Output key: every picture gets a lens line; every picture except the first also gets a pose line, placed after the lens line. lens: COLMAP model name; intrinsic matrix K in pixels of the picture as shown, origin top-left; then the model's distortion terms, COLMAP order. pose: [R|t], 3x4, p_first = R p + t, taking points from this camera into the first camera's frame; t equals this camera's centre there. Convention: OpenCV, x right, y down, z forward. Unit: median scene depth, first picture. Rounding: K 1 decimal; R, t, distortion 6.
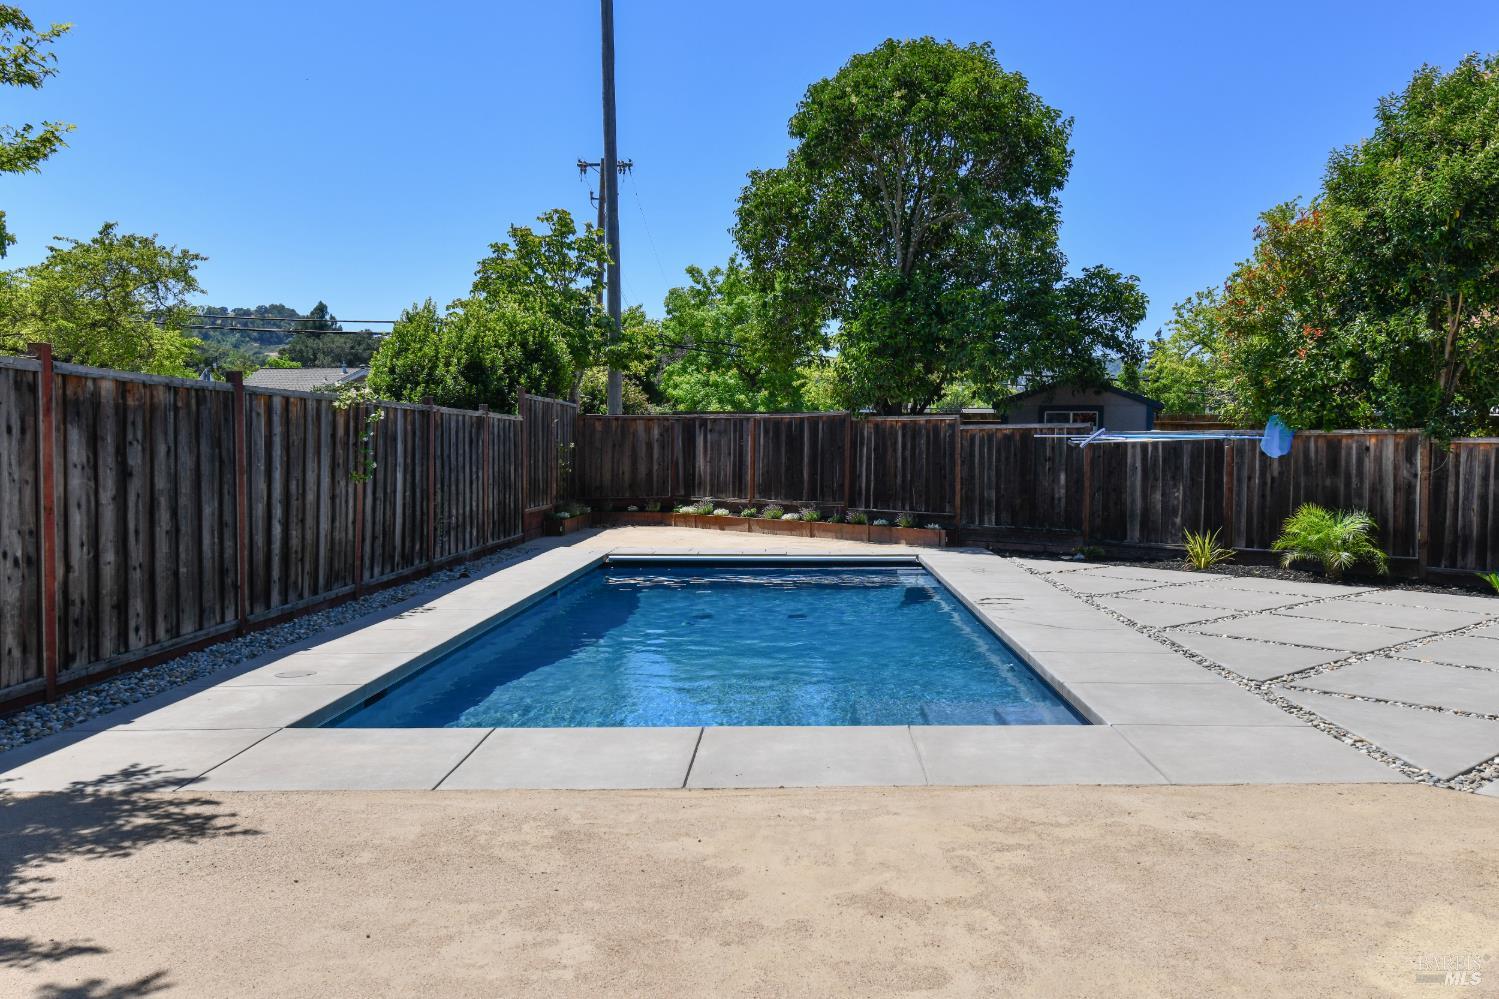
lens RADIAL K [[1068.7, 0, 801.0], [0, 1068.7, 481.1], [0, 0, 1]] dist [0.002037, -0.000189]
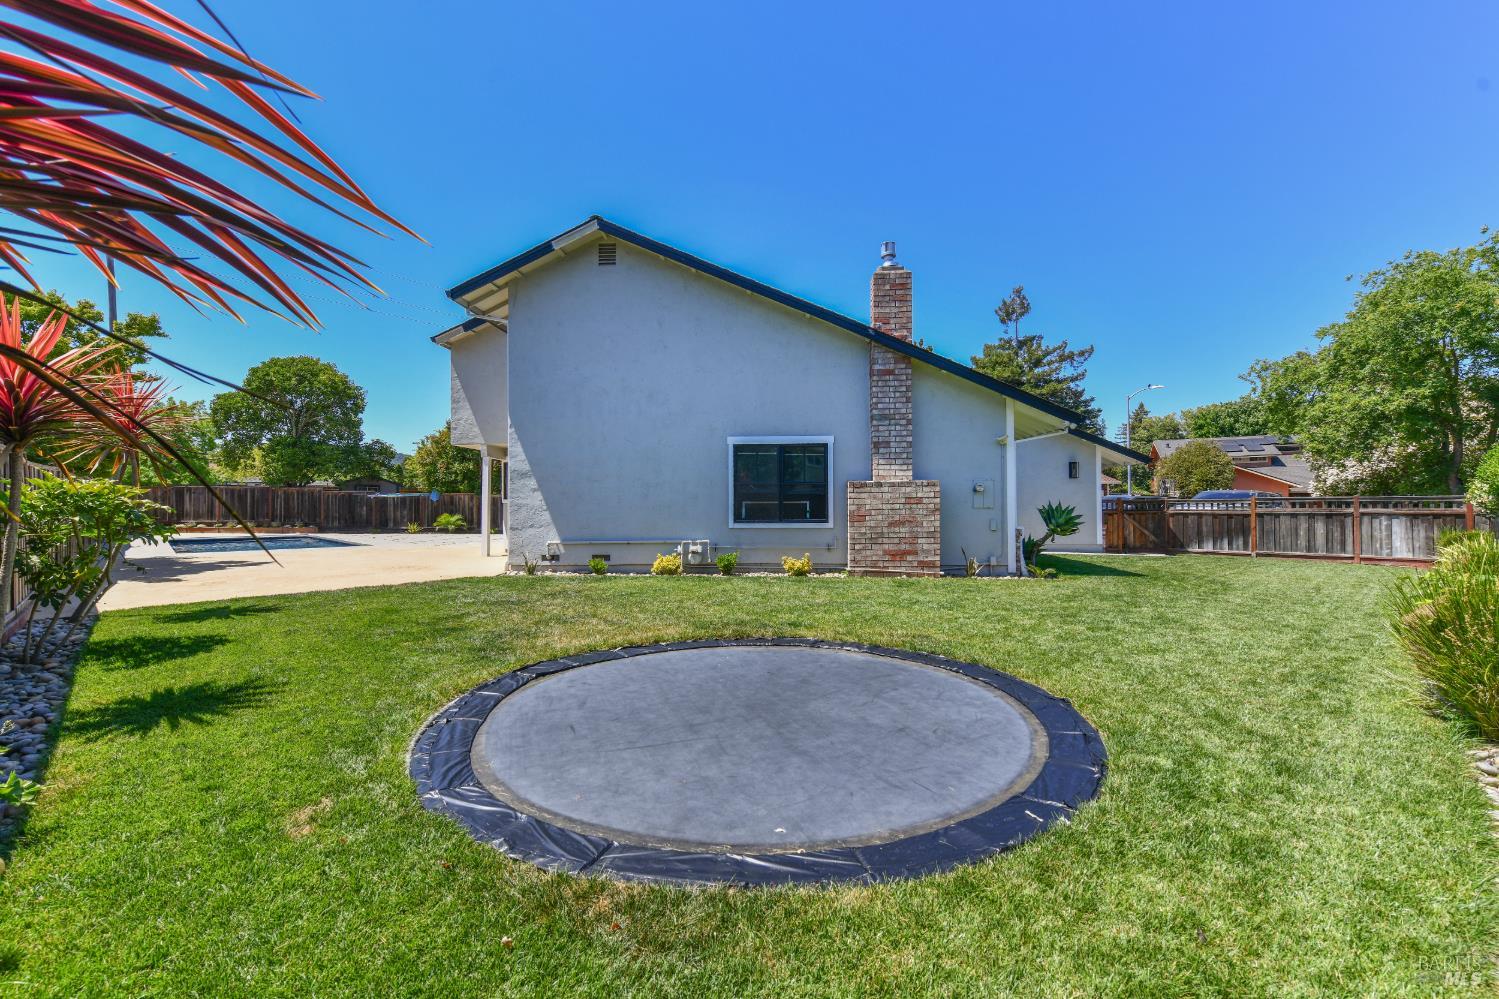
lens RADIAL K [[625.0, 0, 782.1], [0, 625.0, 502.2], [0, 0, 1]] dist [0.019361, 0.000094]
pose [[0.684976, -0.008320, 0.728518, -0.240165], [0.034079, 0.999206, -0.020631, 0.053866], [-0.727768, 0.038959, 0.684716, -1.057218]]
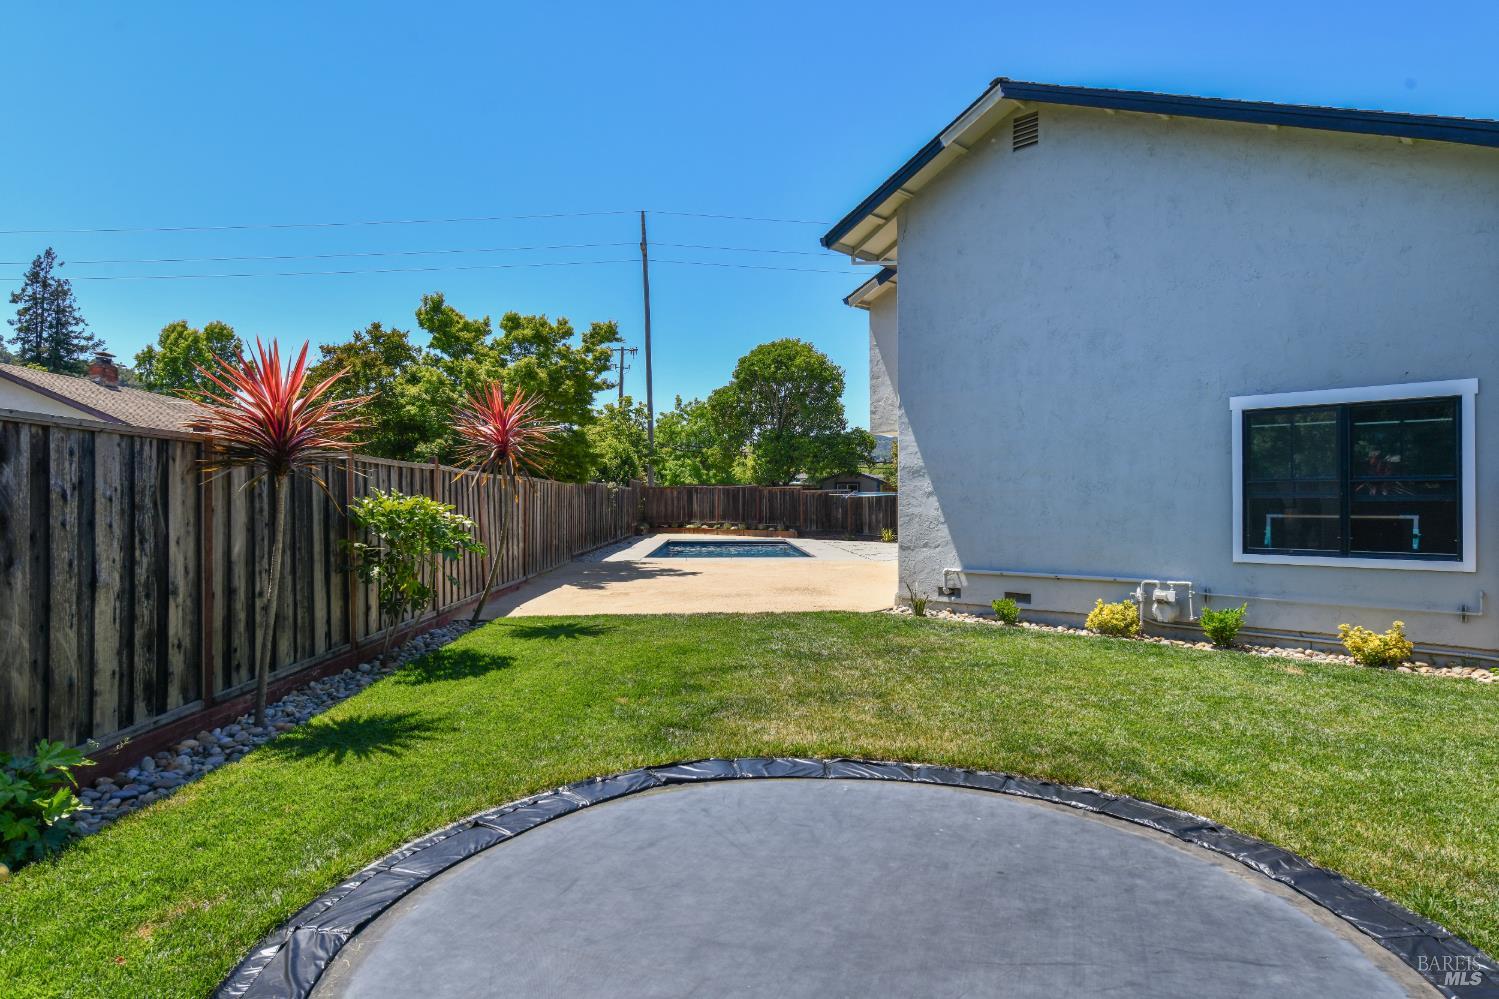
lens RADIAL K [[880.9, 0, 751.9], [0, 880.9, 497.9], [0, 0, 1]] dist [-0.004604, -0.000656]
pose [[0.997769, -0.006587, 0.066438, -0.107212], [0.009190, 0.999199, -0.038949, 0.045247], [-0.066128, 0.039473, 0.997030, -1.059157]]
